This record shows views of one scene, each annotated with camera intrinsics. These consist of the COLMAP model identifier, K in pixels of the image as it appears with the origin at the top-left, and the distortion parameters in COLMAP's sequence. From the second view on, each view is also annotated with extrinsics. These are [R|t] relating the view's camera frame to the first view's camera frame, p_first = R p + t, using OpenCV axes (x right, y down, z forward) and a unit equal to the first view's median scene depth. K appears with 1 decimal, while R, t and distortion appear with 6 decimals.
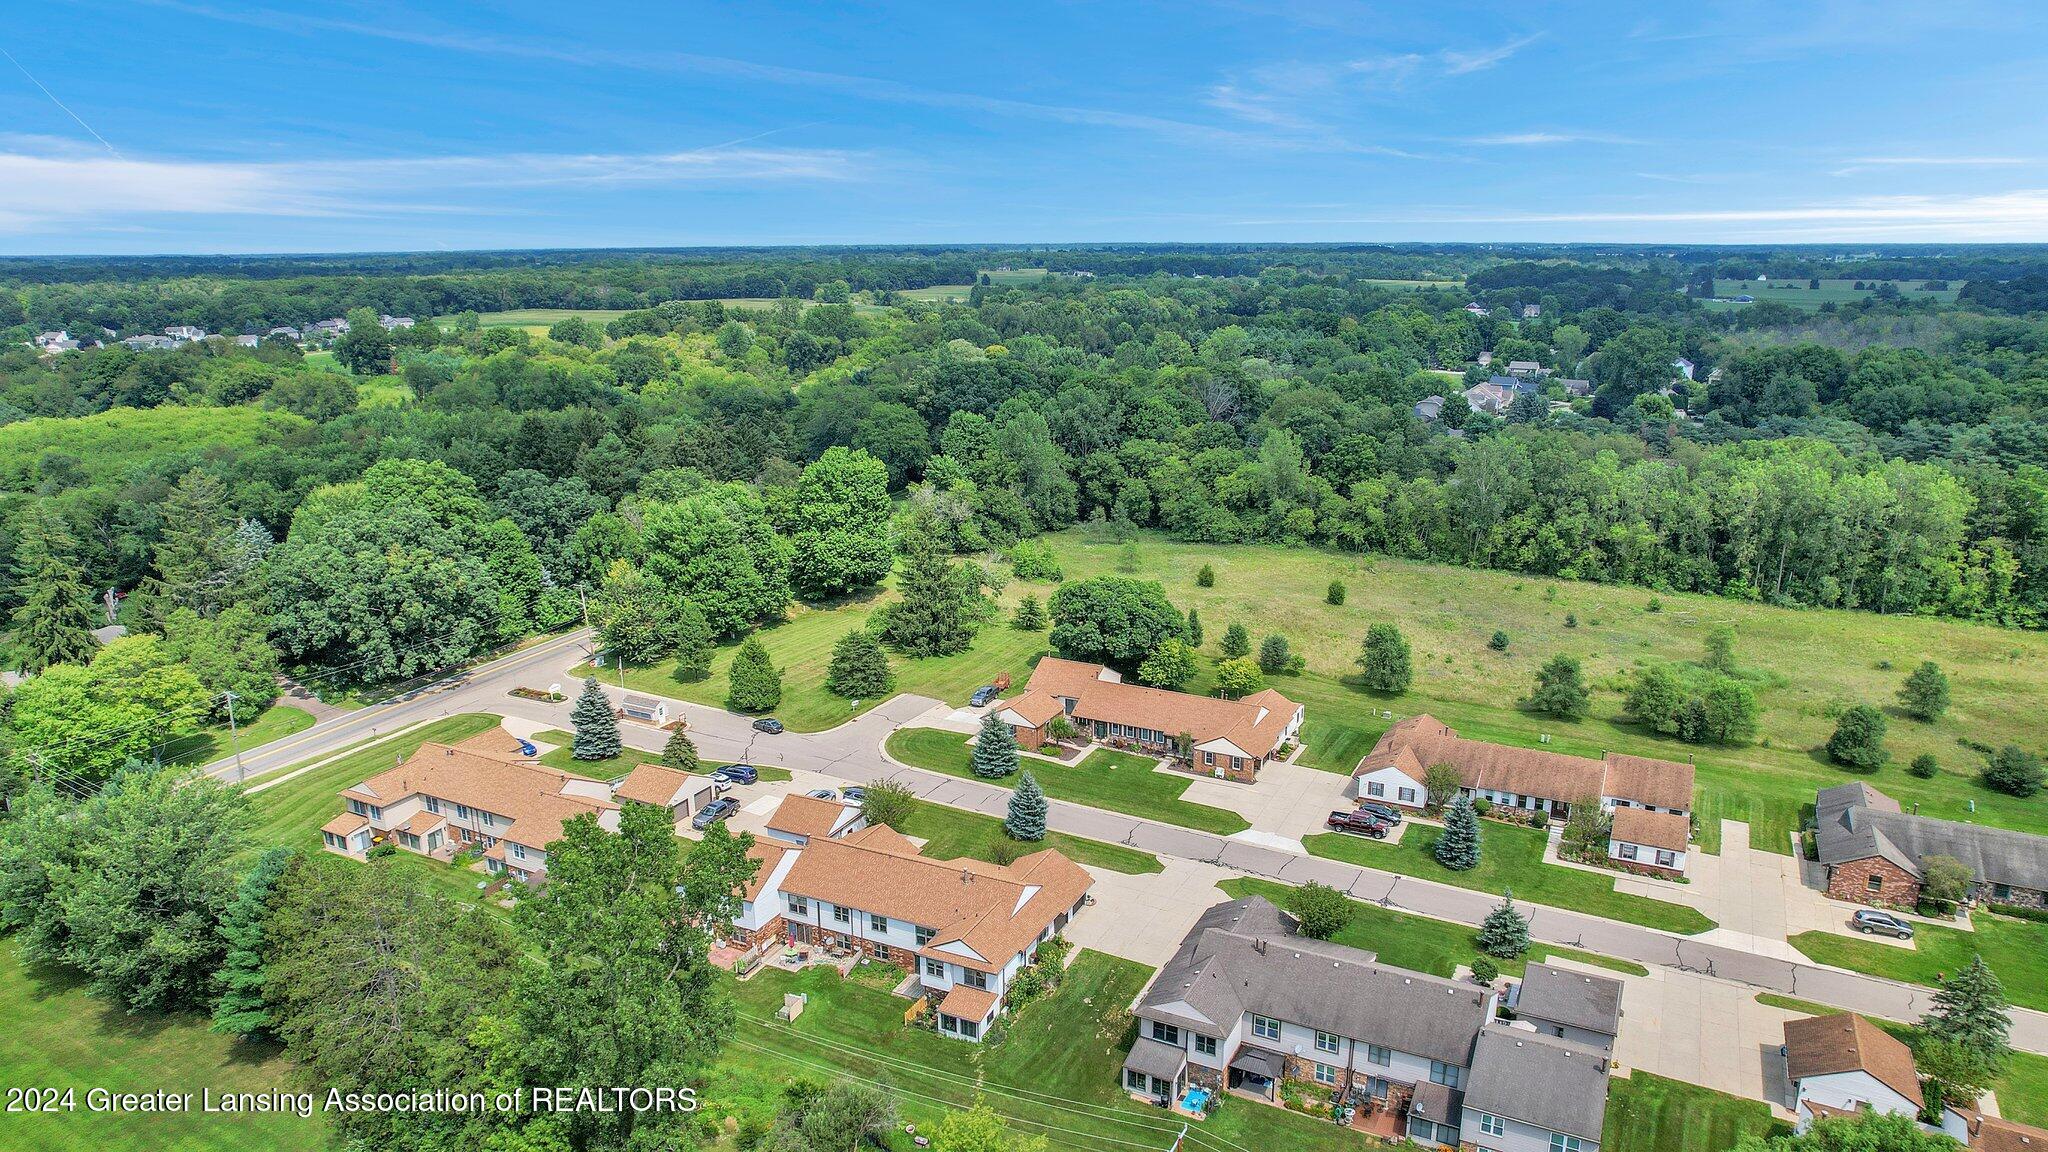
lens RADIAL K [[1299.6, 0, 1028.7], [0, 1299.6, 617.5], [0, 0, 1]] dist [-0.073454, 0.062127]
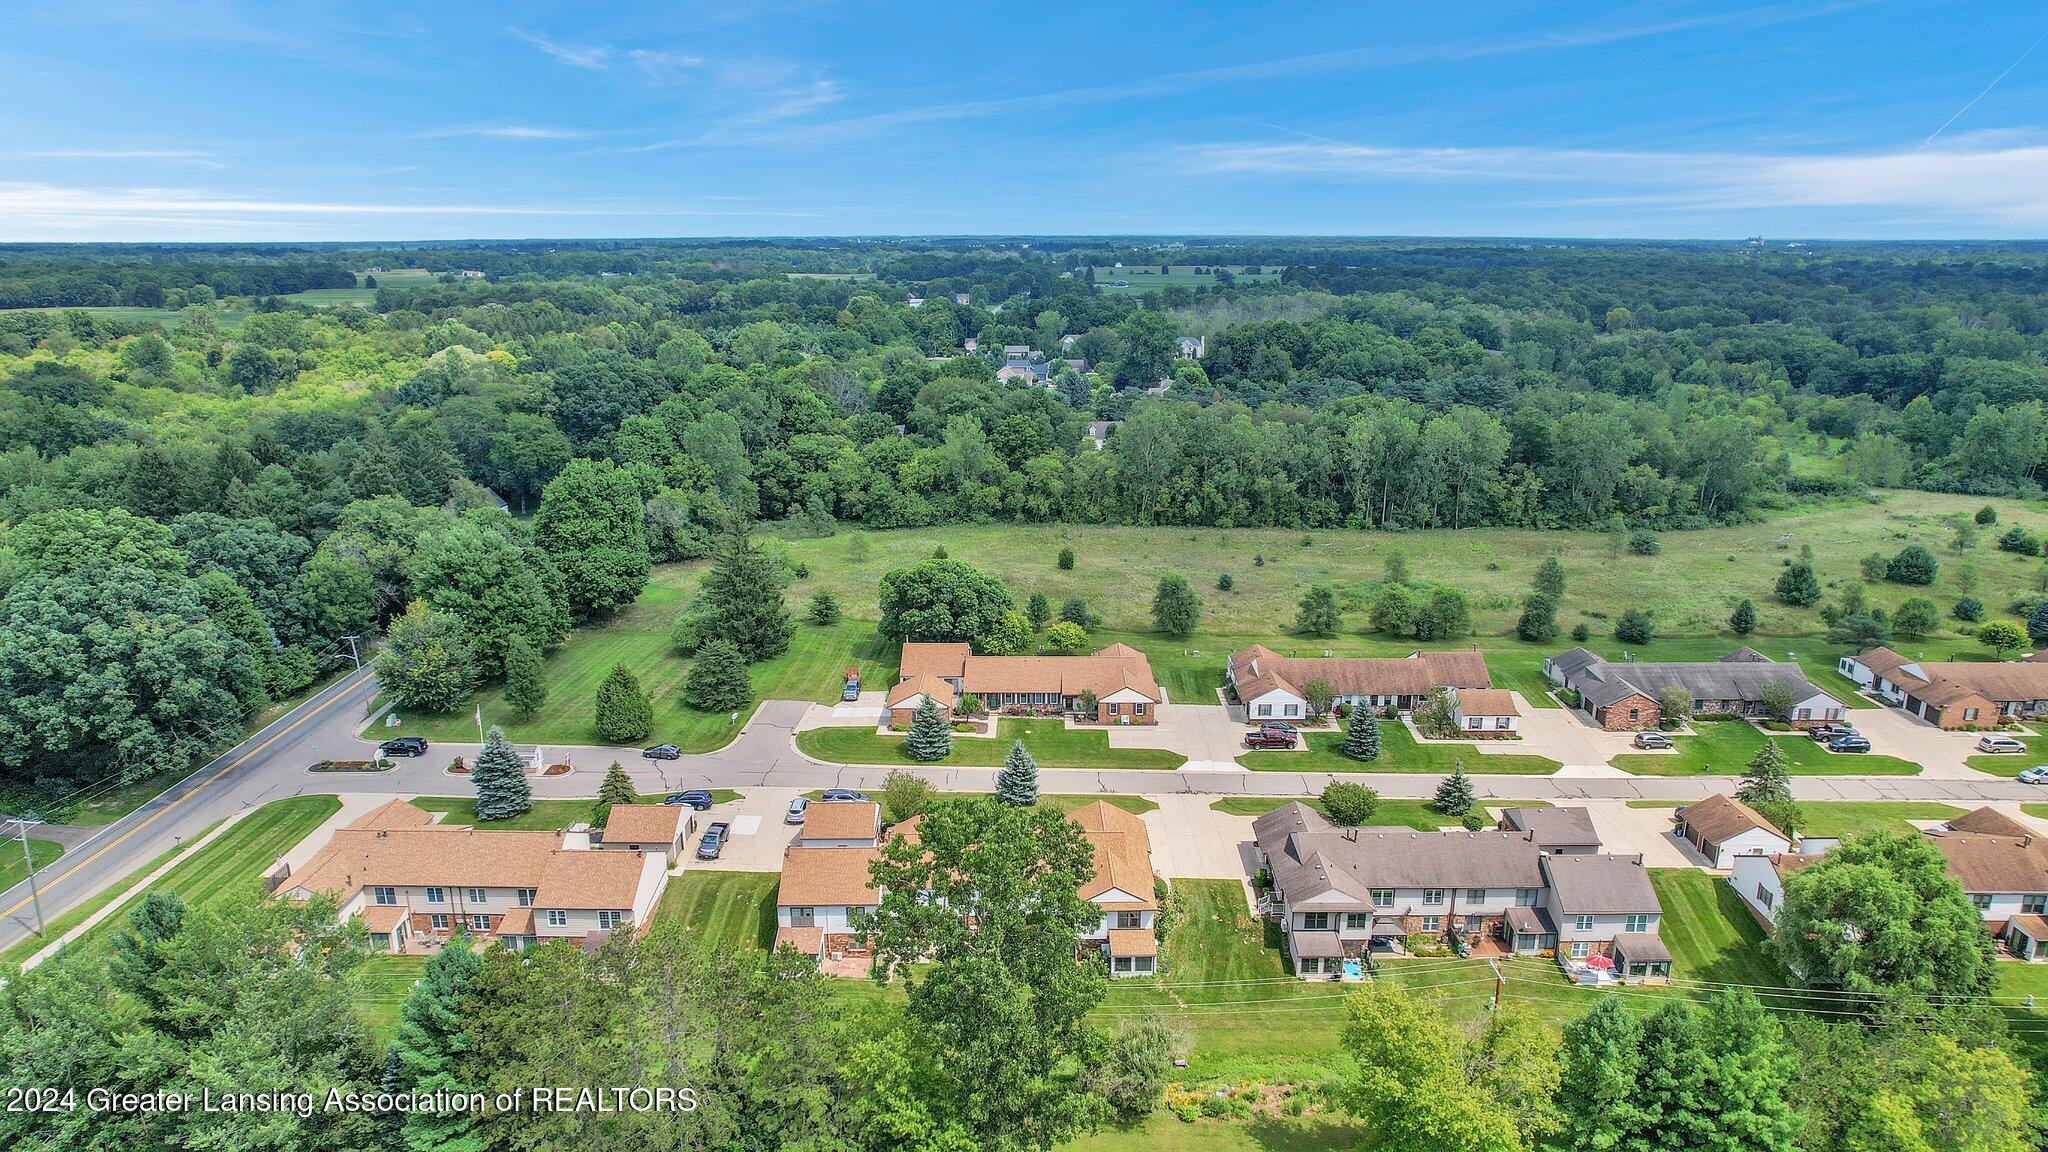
lens RADIAL K [[1299.6, 0, 1028.7], [0, 1299.6, 617.5], [0, 0, 1]] dist [-0.073454, 0.062127]
pose [[0.893452, -0.123461, 0.431857, -0.349368], [0.121757, 0.992053, 0.031713, -0.010722], [-0.432340, 0.024248, 0.901384, 0.032986]]
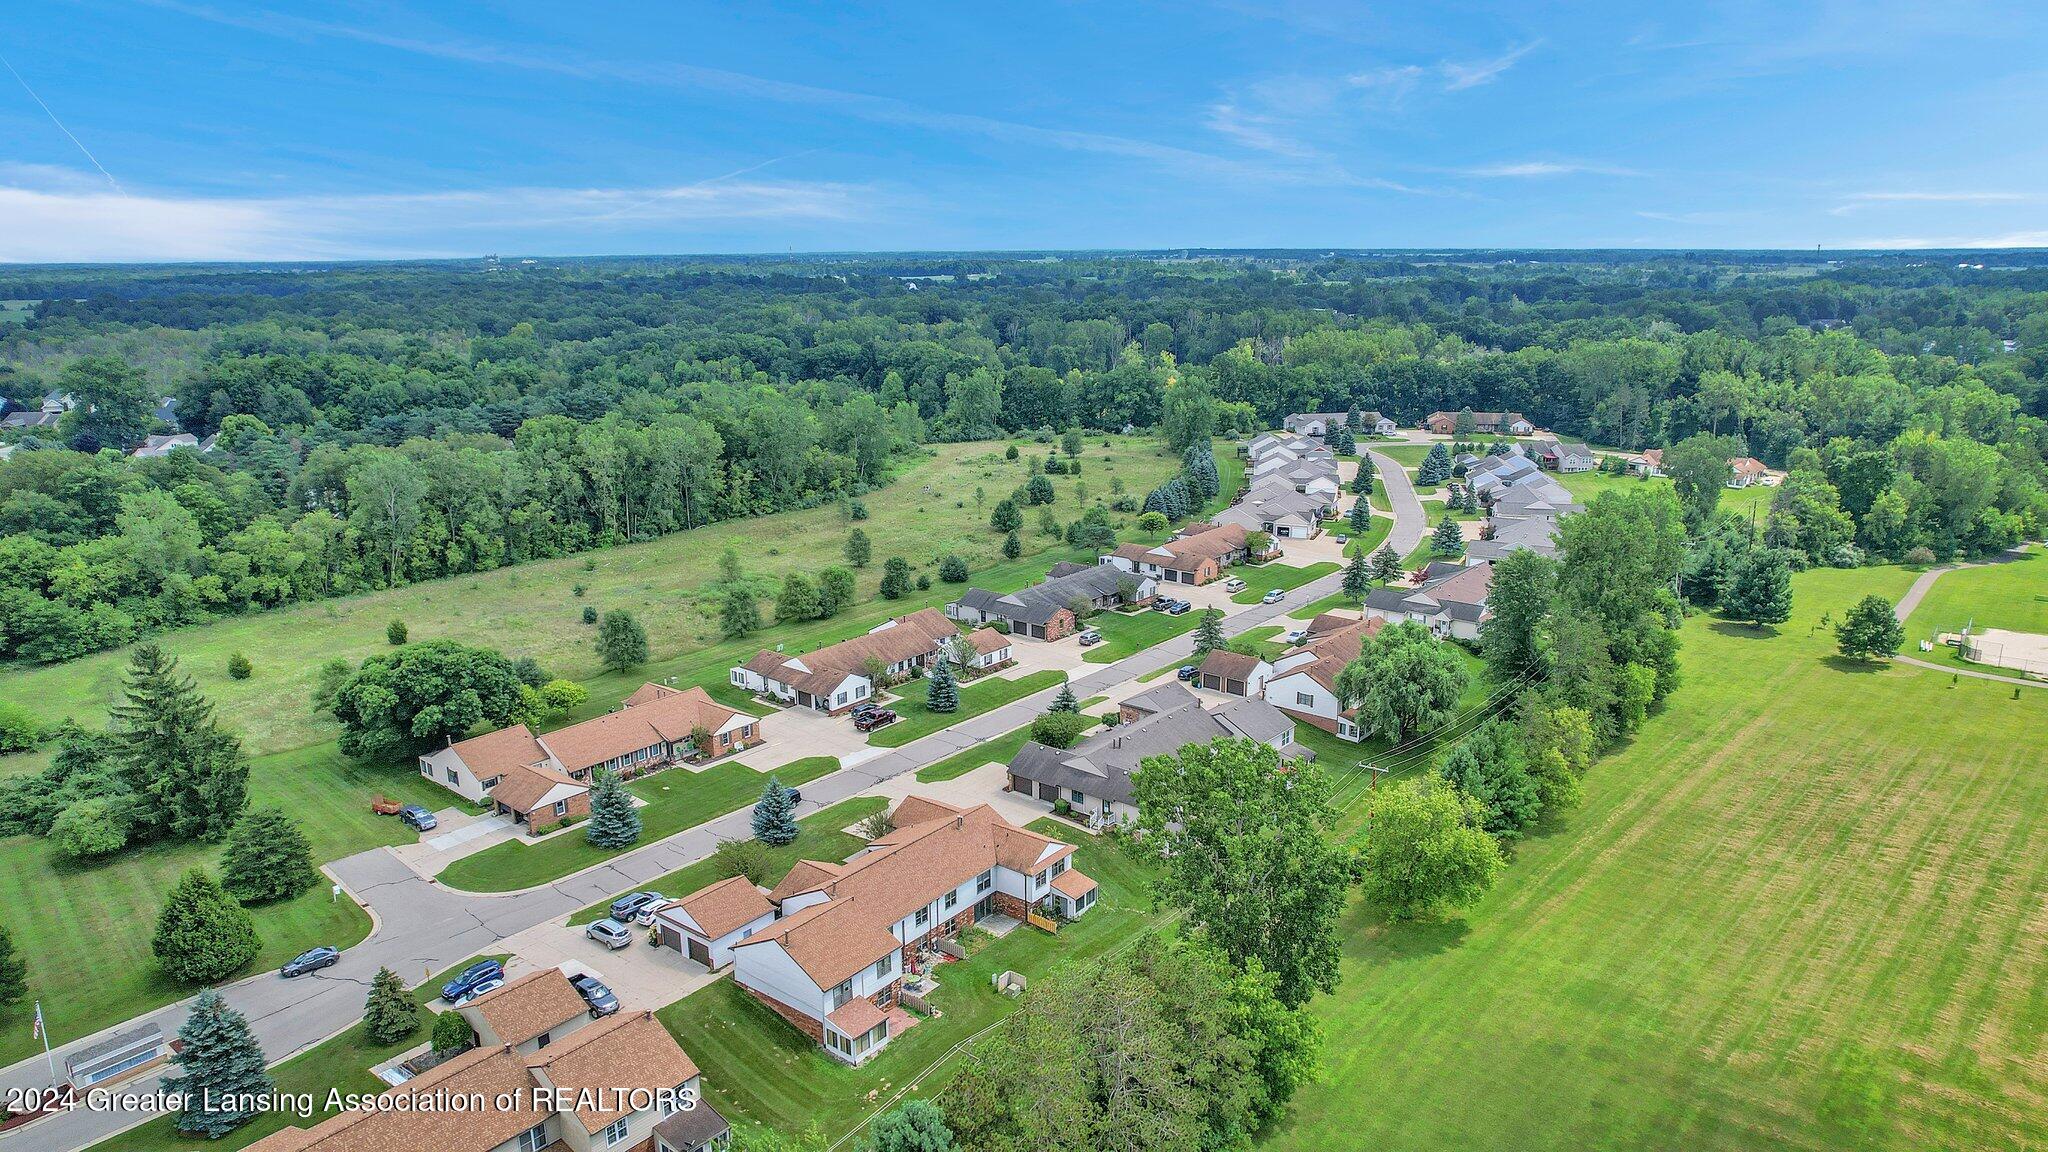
lens RADIAL K [[1299.6, 0, 1028.7], [0, 1299.6, 617.5], [0, 0, 1]] dist [-0.073454, 0.062127]
pose [[0.204390, -0.263389, 0.942789, -0.696564], [0.278158, 0.939046, 0.202040, -0.115137], [-0.938538, 0.220949, 0.265195, 0.417230]]
